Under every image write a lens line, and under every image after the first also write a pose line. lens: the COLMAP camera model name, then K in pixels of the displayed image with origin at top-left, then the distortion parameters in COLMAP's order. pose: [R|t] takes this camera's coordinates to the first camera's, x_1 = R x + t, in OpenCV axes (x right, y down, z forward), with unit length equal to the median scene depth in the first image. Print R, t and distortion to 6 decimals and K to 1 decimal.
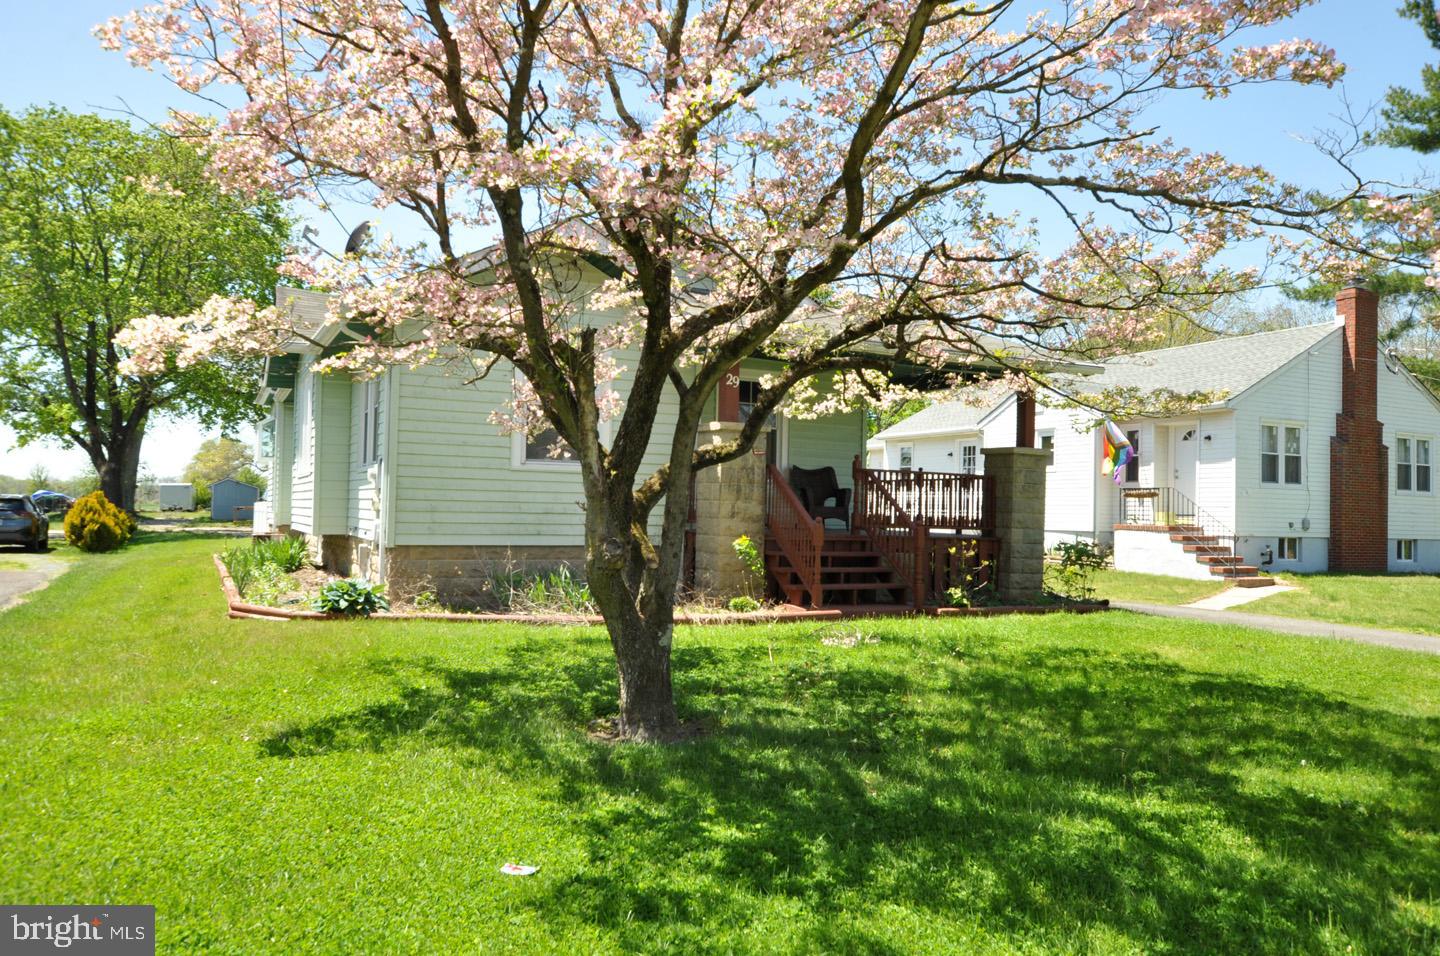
lens RADIAL K [[1026.4, 0, 720.5], [0, 1026.4, 474.4], [0, 0, 1]] dist [0.001501, -0.000676]
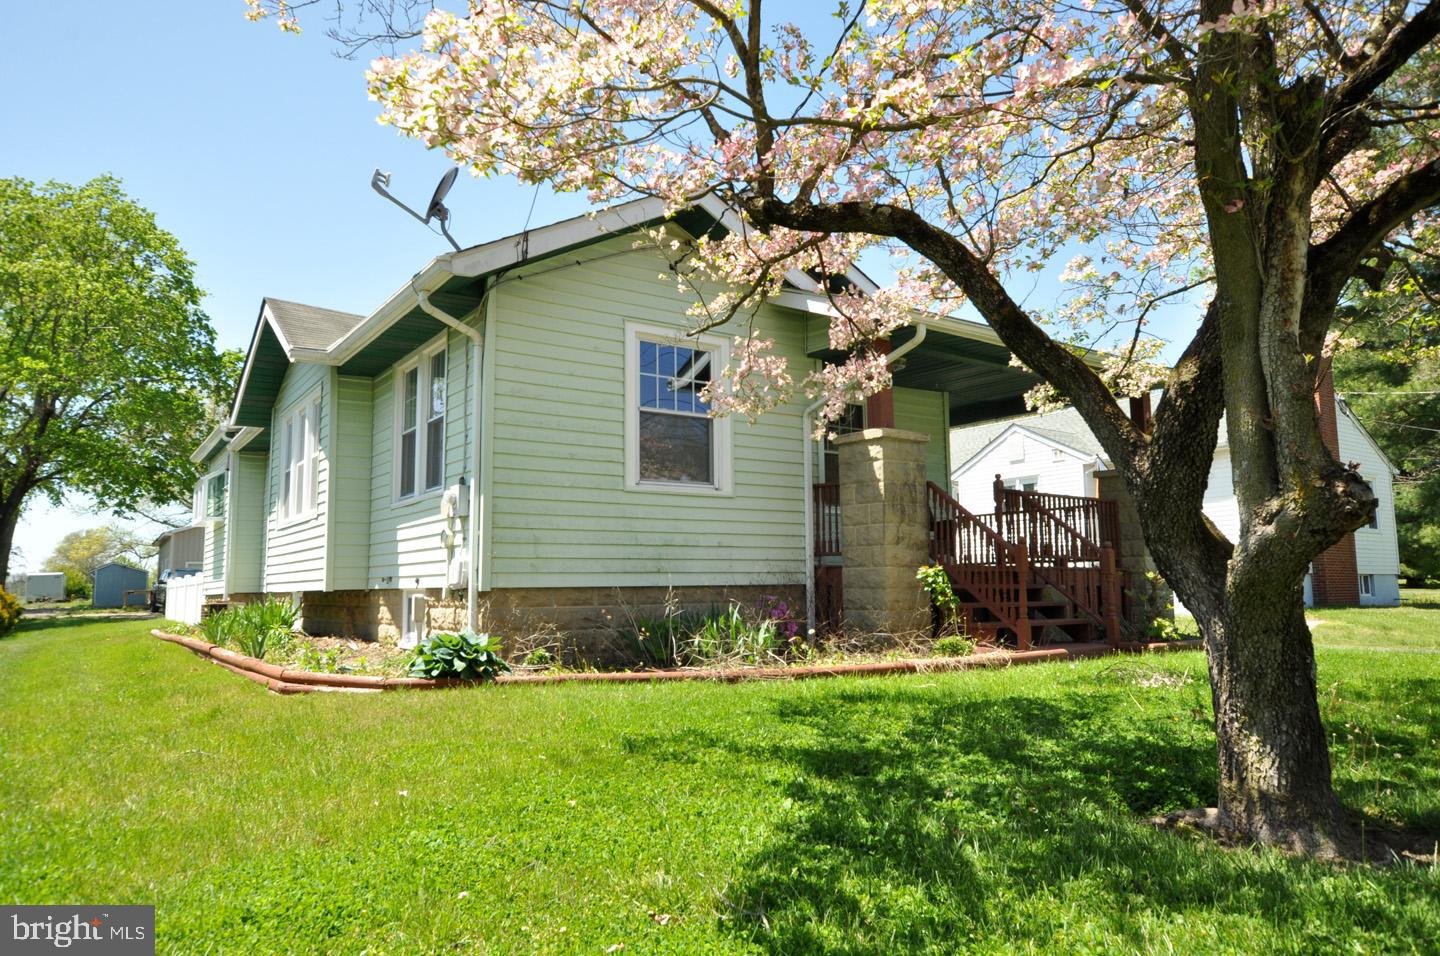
lens RADIAL K [[943.8, 0, 719.7], [0, 943.8, 483.0], [0, 0, 1]] dist [-0.007403, -0.001025]
pose [[0.989271, -0.016069, 0.145206, -0.249069], [0.027015, 0.996912, -0.073729, 0.047428], [-0.143573, 0.076860, 0.986651, 0.283343]]
